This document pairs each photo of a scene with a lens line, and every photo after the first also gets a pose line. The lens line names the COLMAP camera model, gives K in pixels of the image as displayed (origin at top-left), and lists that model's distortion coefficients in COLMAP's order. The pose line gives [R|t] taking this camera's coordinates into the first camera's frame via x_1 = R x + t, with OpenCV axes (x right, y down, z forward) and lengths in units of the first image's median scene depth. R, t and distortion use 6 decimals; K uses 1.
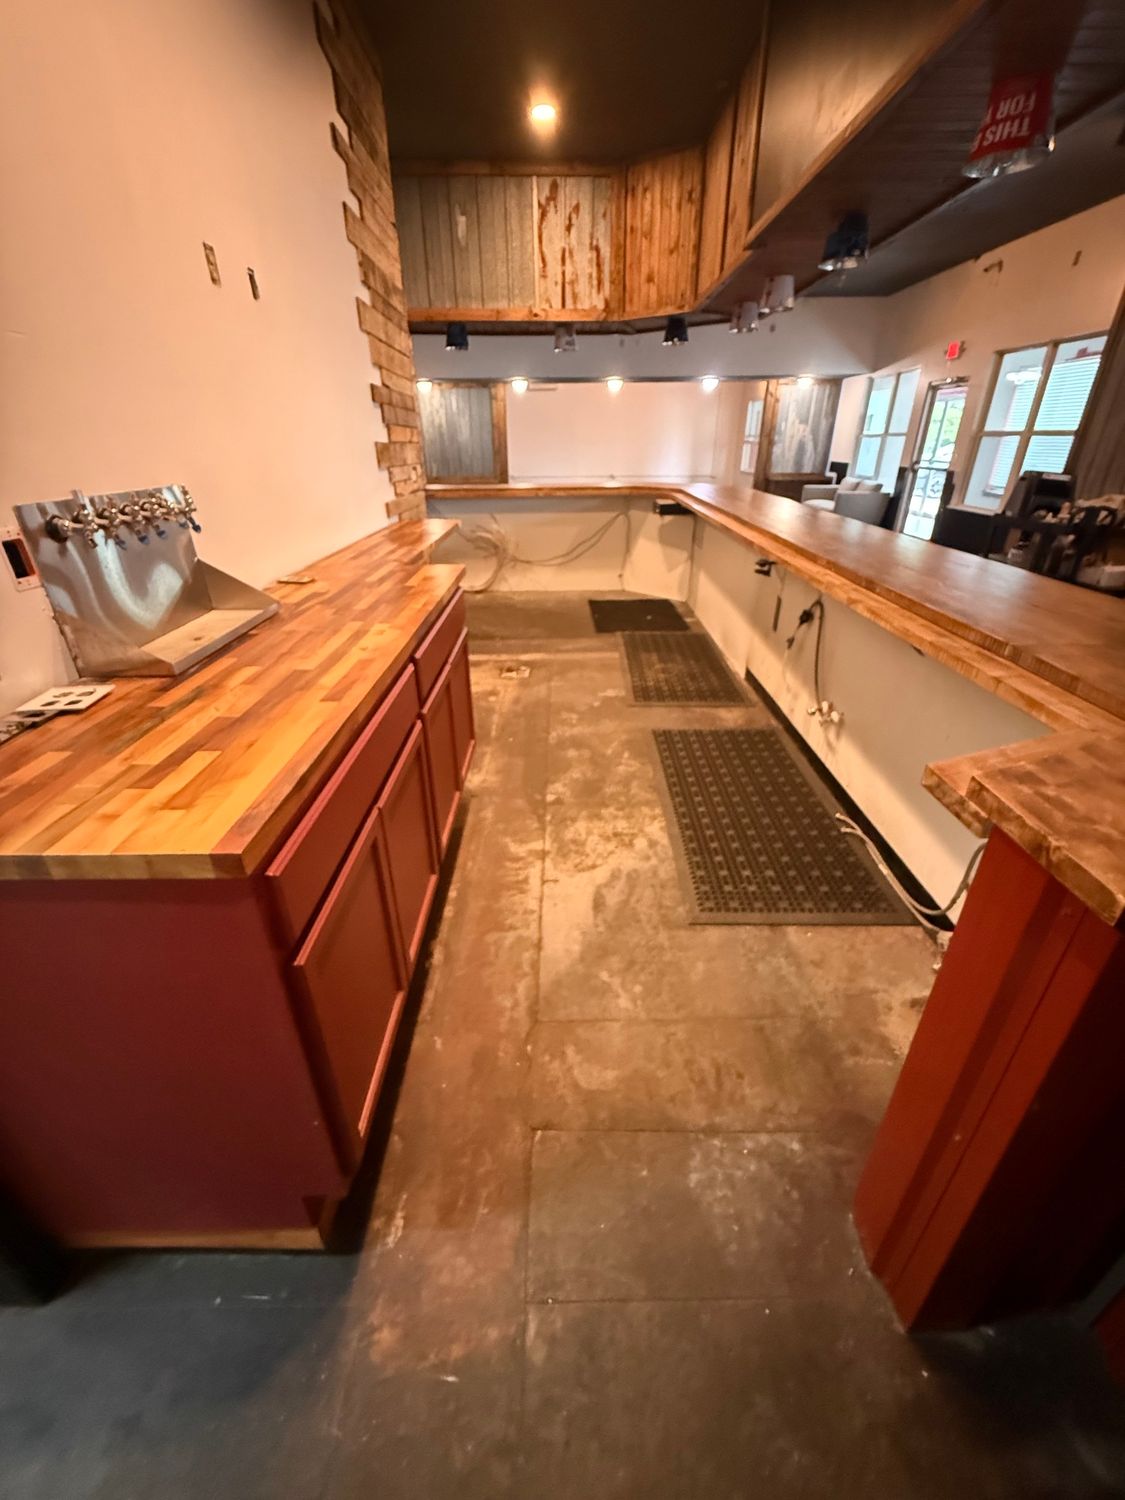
lens RADIAL K [[597.4, 0, 560.2], [0, 597.4, 745.2], [0, 0, 1]] dist [0.001629, -0.000682]
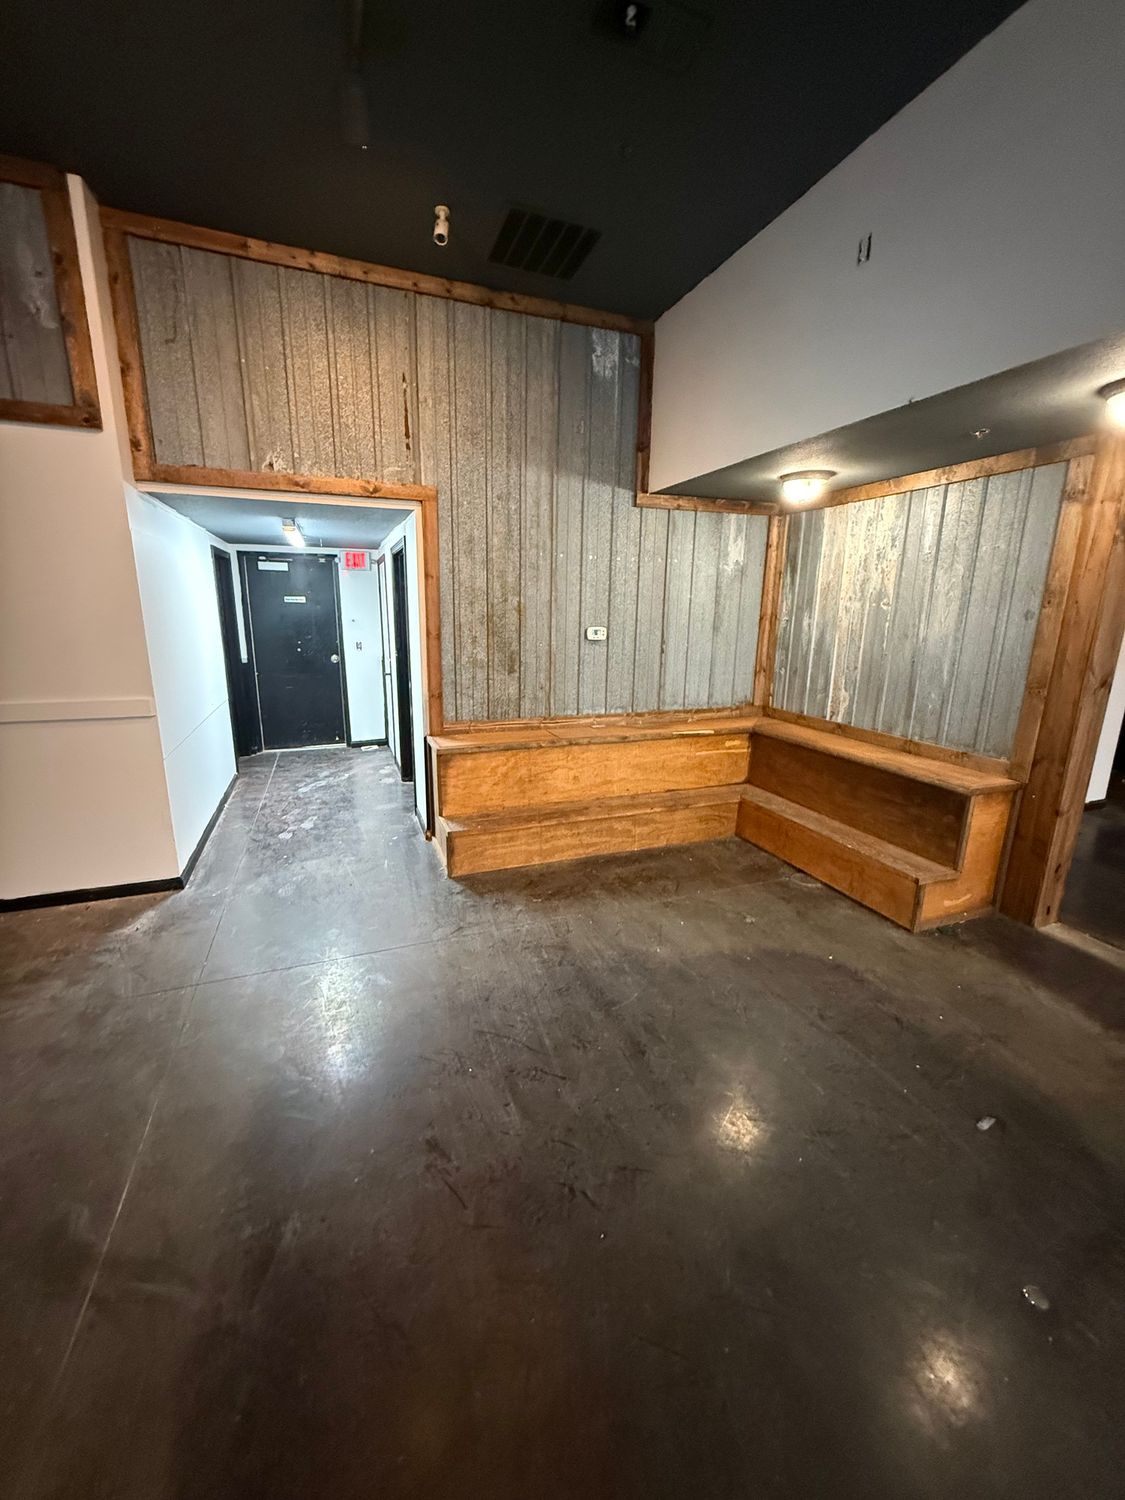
lens RADIAL K [[597.4, 0, 562.6], [0, 597.4, 750.2], [0, 0, 1]] dist [0.001629, -0.000682]
pose [[0.351734, 0.233799, -0.906433, 0.069139], [-0.441874, 0.895107, 0.059412, -0.401059], [0.825246, 0.379633, 0.418149, 0.752179]]
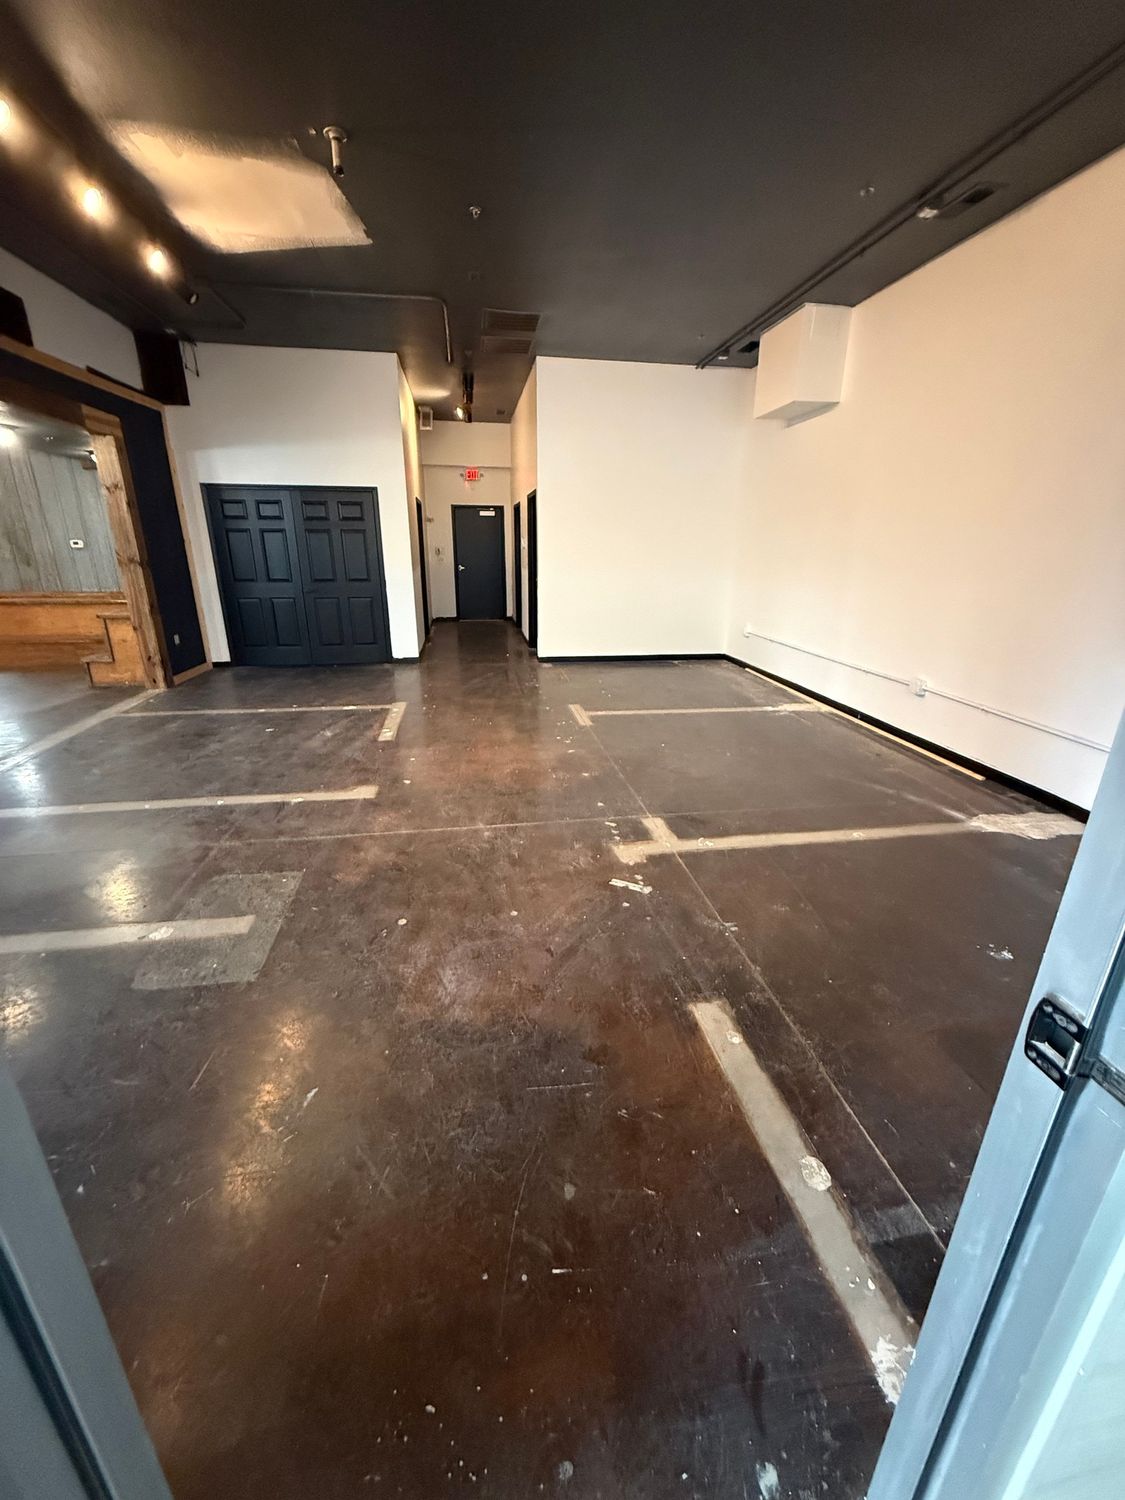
lens RADIAL K [[597.4, 0, 563.0], [0, 597.4, 745.4], [0, 0, 1]] dist [0.001629, -0.000682]
pose [[0.151234, 0.327438, -0.932691, 0.505948], [-0.459373, 0.858749, 0.226994, -0.665790], [0.875274, 0.394124, 0.280288, 1.284354]]
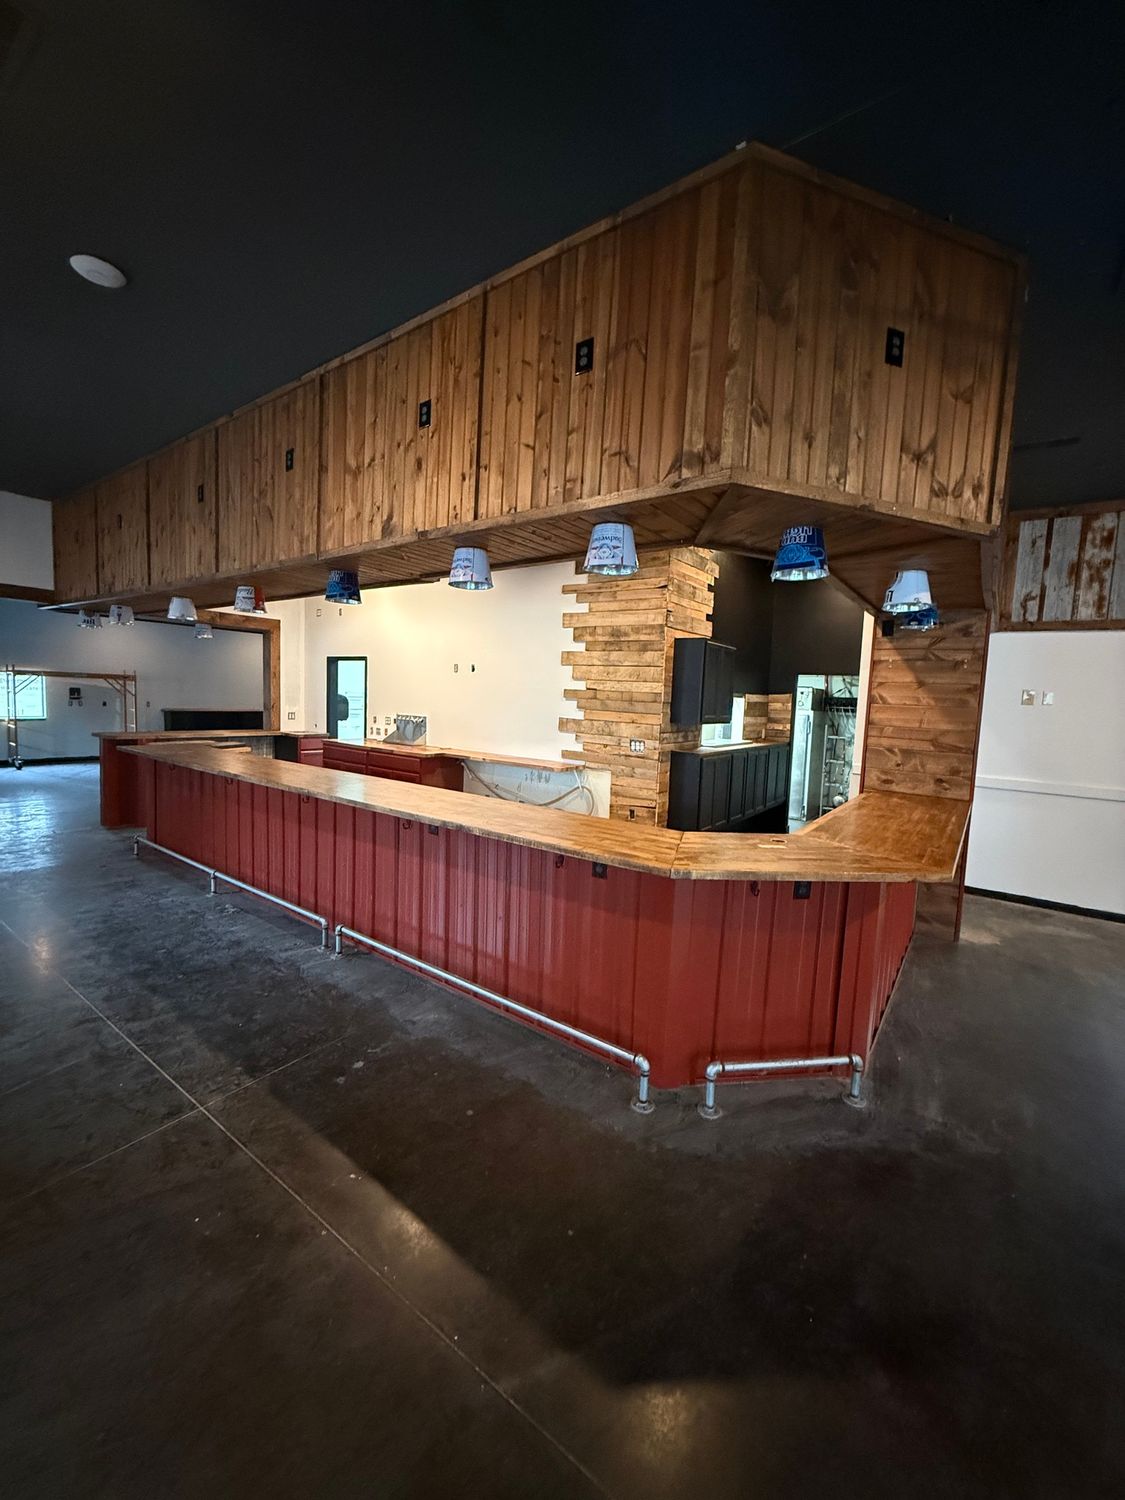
lens RADIAL K [[597.4, 0, 563.9], [0, 597.4, 747.7], [0, 0, 1]] dist [0.001629, -0.000682]
pose [[-0.587465, 0.050953, -0.807644, 0.333286], [-0.402221, 0.847627, 0.346045, -0.308225], [0.702212, 0.528141, -0.477457, 0.558828]]
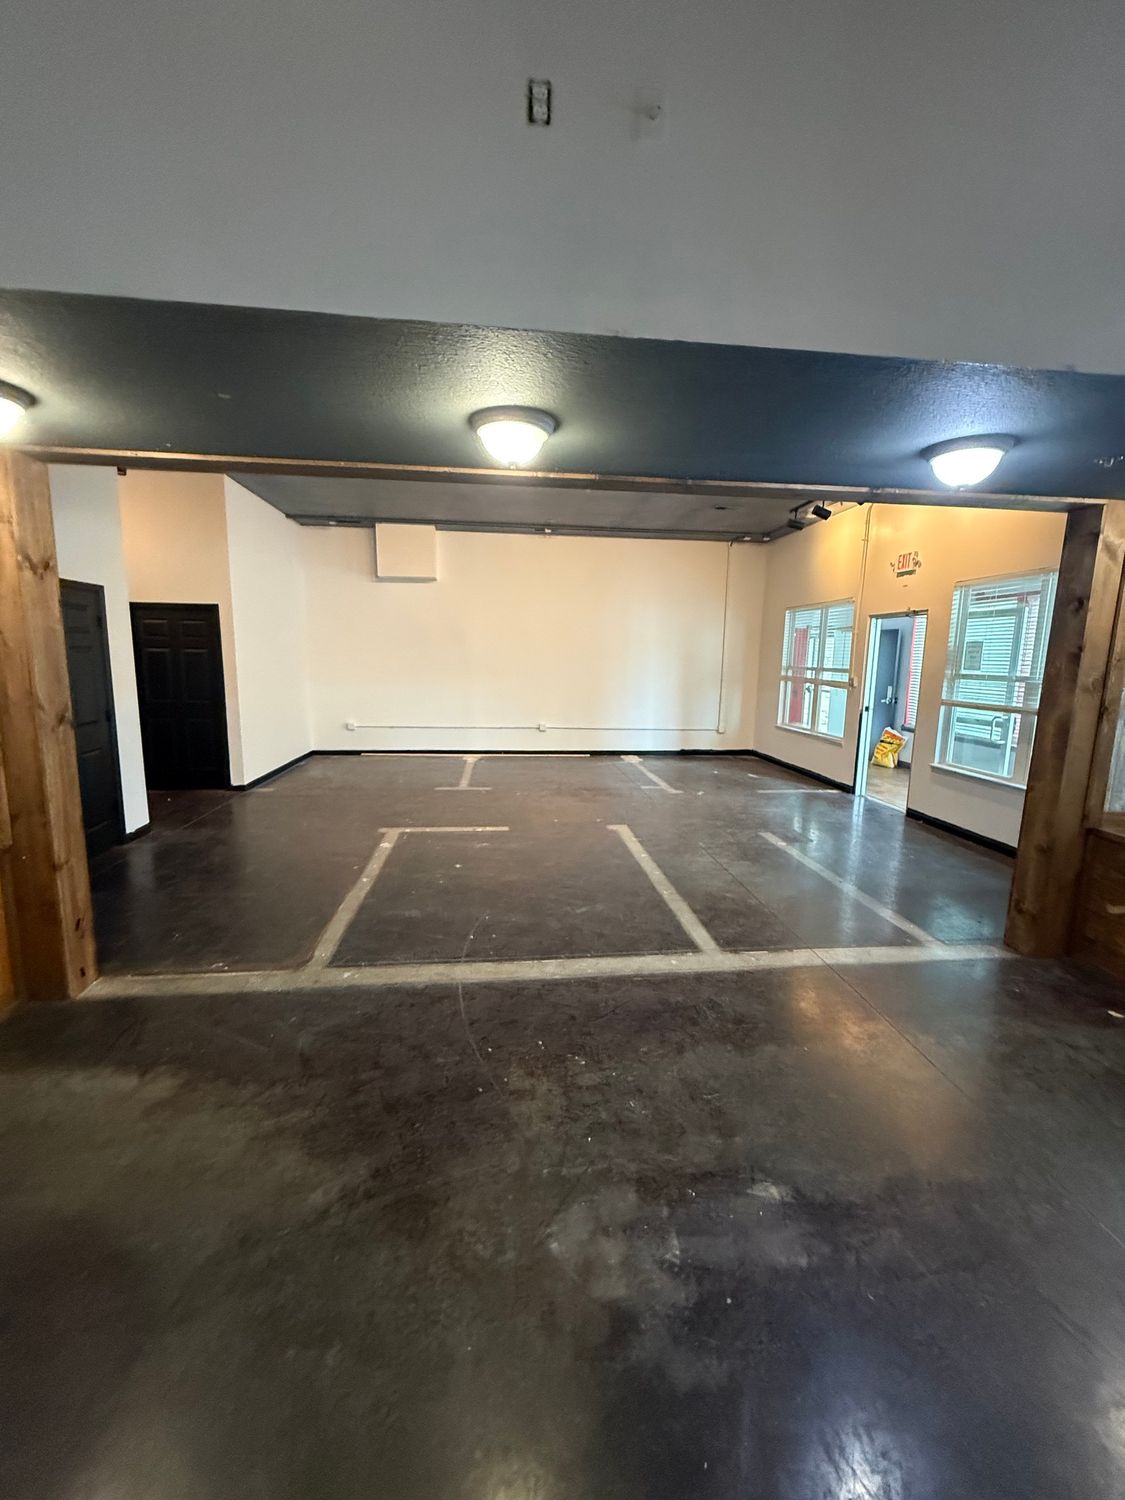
lens RADIAL K [[597.4, 0, 562.7], [0, 597.4, 748.3], [0, 0, 1]] dist [0.001629, -0.000682]
pose [[0.993994, 0.007822, 0.109155, 0.085559], [0.026980, 0.949136, -0.313708, -0.423032], [-0.106057, 0.314769, 0.943224, 0.797716]]
